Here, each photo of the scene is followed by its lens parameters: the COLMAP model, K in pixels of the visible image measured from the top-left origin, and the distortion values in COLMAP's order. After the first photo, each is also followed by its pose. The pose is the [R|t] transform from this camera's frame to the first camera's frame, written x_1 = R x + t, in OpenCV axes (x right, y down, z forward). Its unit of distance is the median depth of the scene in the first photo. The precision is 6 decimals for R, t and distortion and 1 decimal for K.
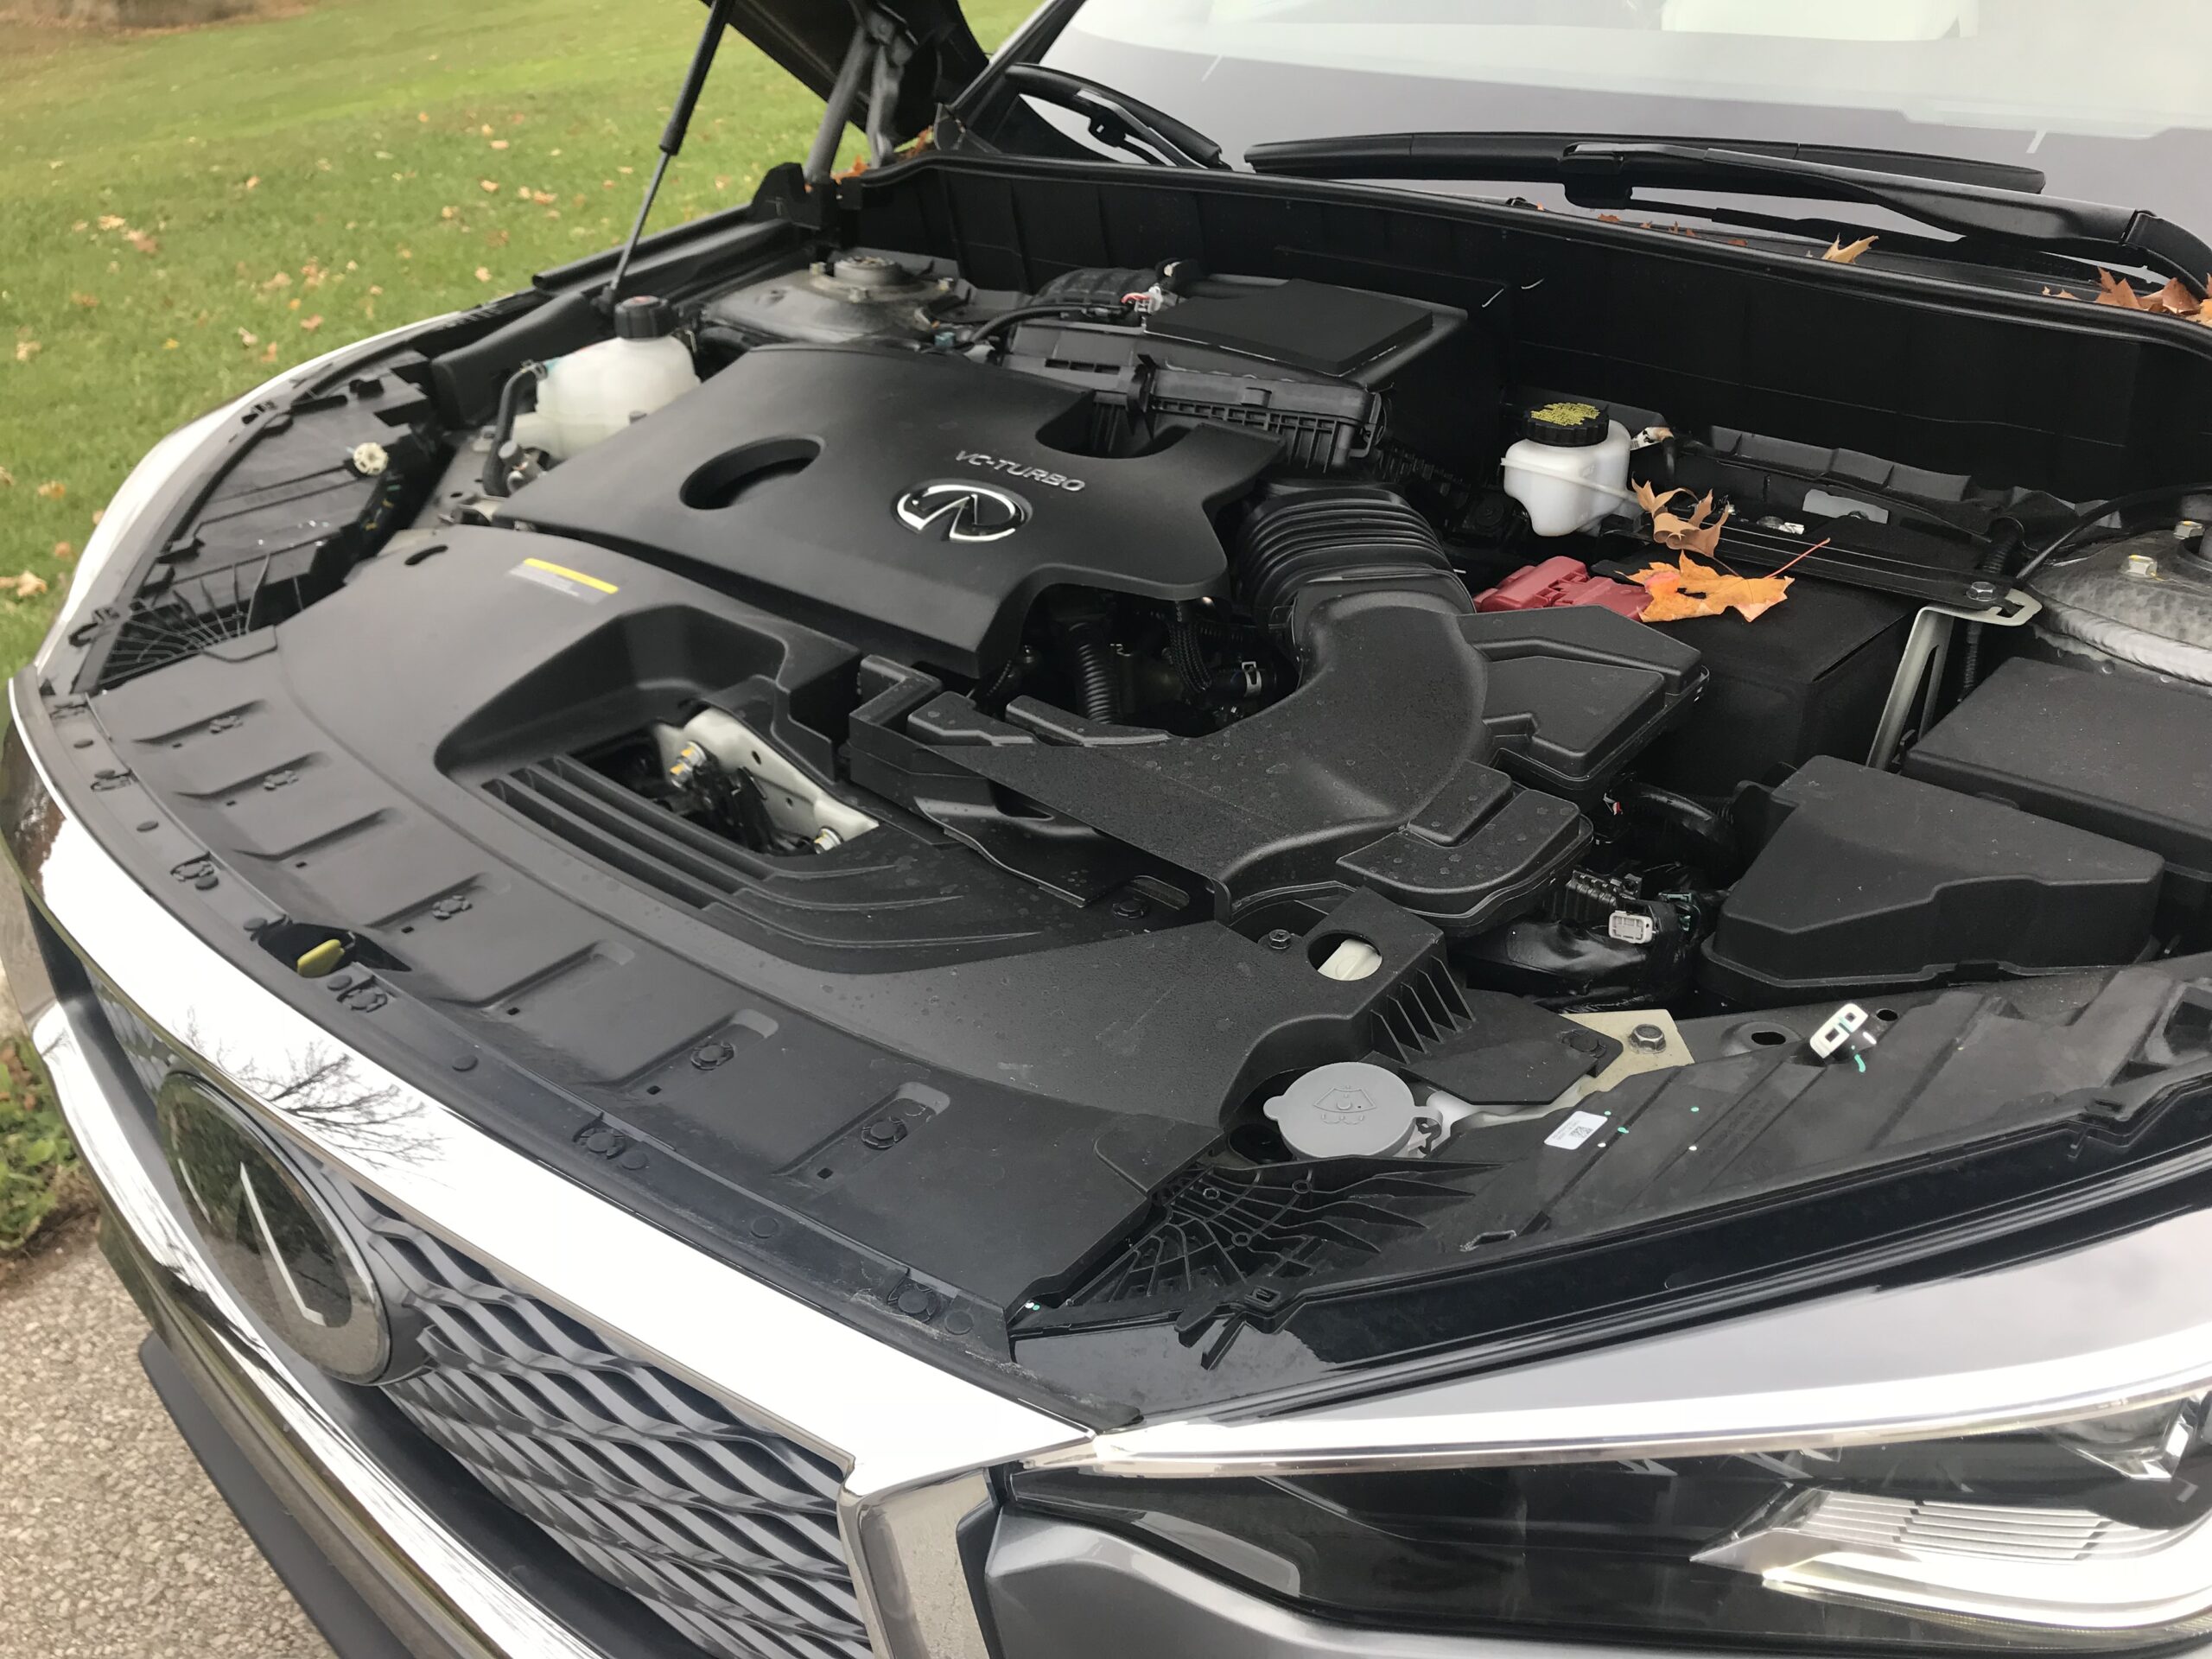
lens RADIAL K [[1816.6, 0, 1105.3], [0, 1816.6, 772.0], [0, 0, 1]] dist [0.016199, -0.006397]
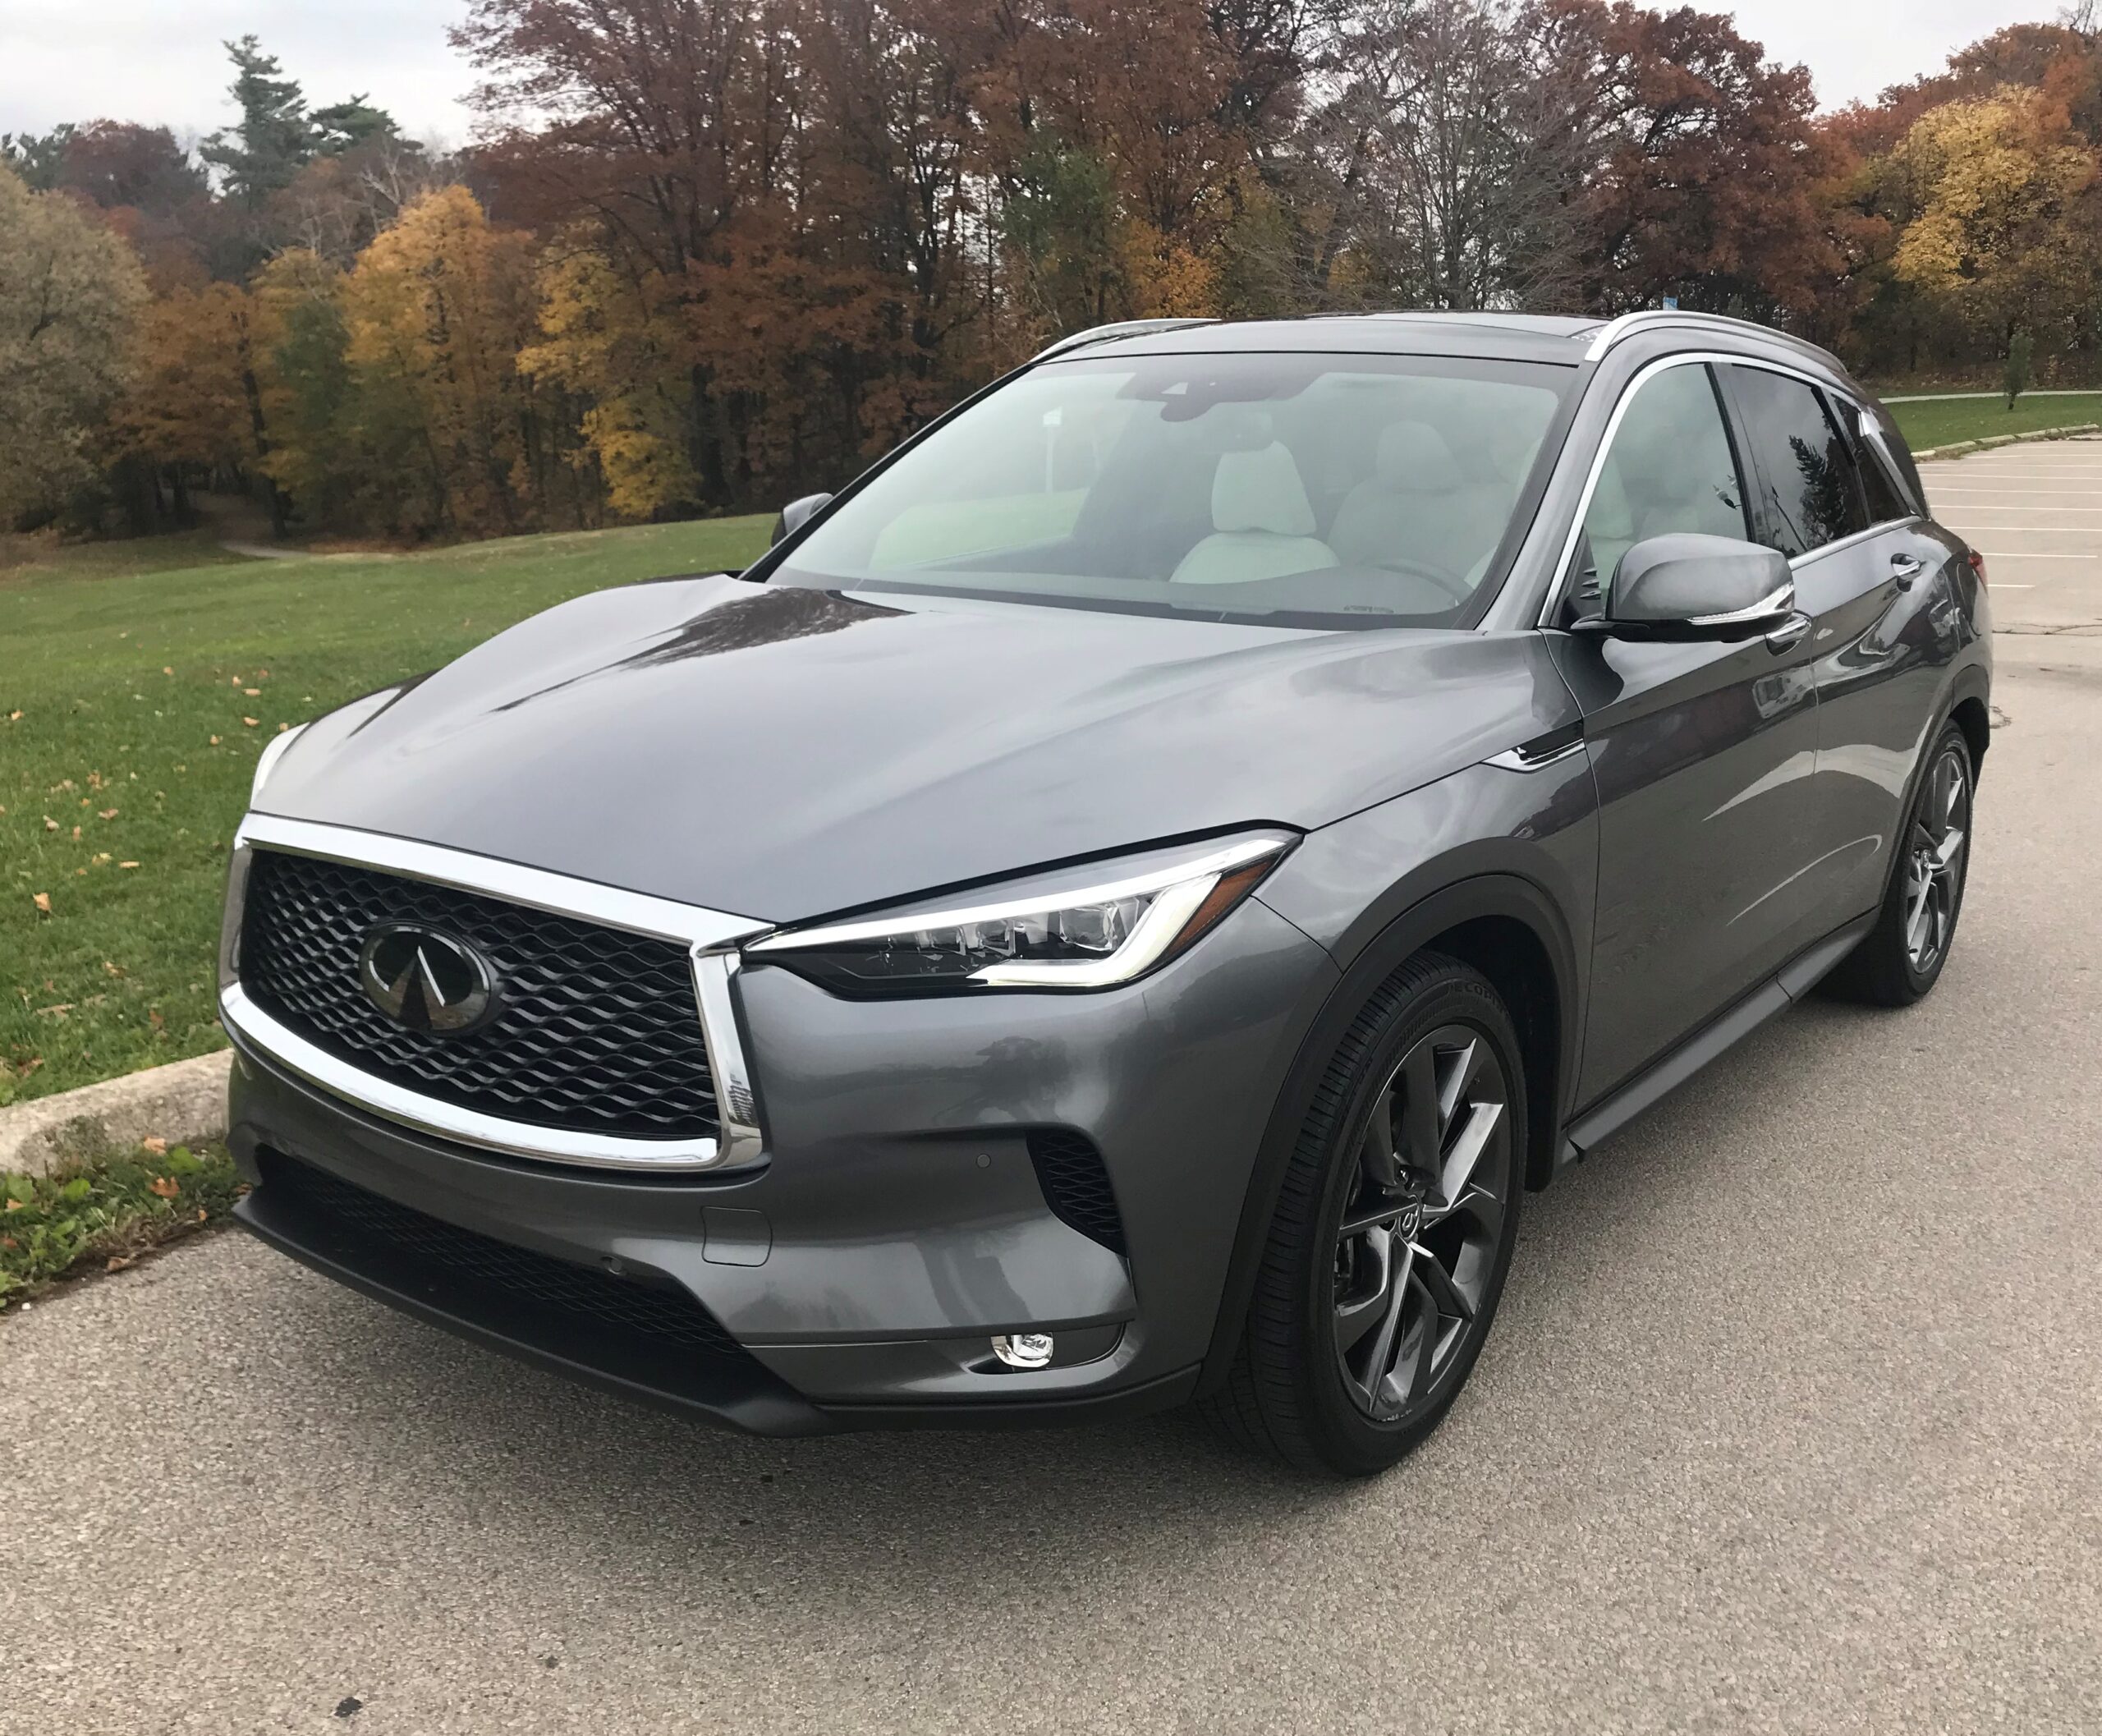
lens RADIAL K [[2035.4, 0, 1051.0], [0, 2035.4, 868.0], [0, 0, 1]] dist [0.010299, 0.017456]
pose [[0.993943, 0.019738, 0.108108, 0.008202], [0.010555, 0.962046, -0.272683, 0.120681], [-0.109387, 0.272172, 0.956011, -0.232969]]
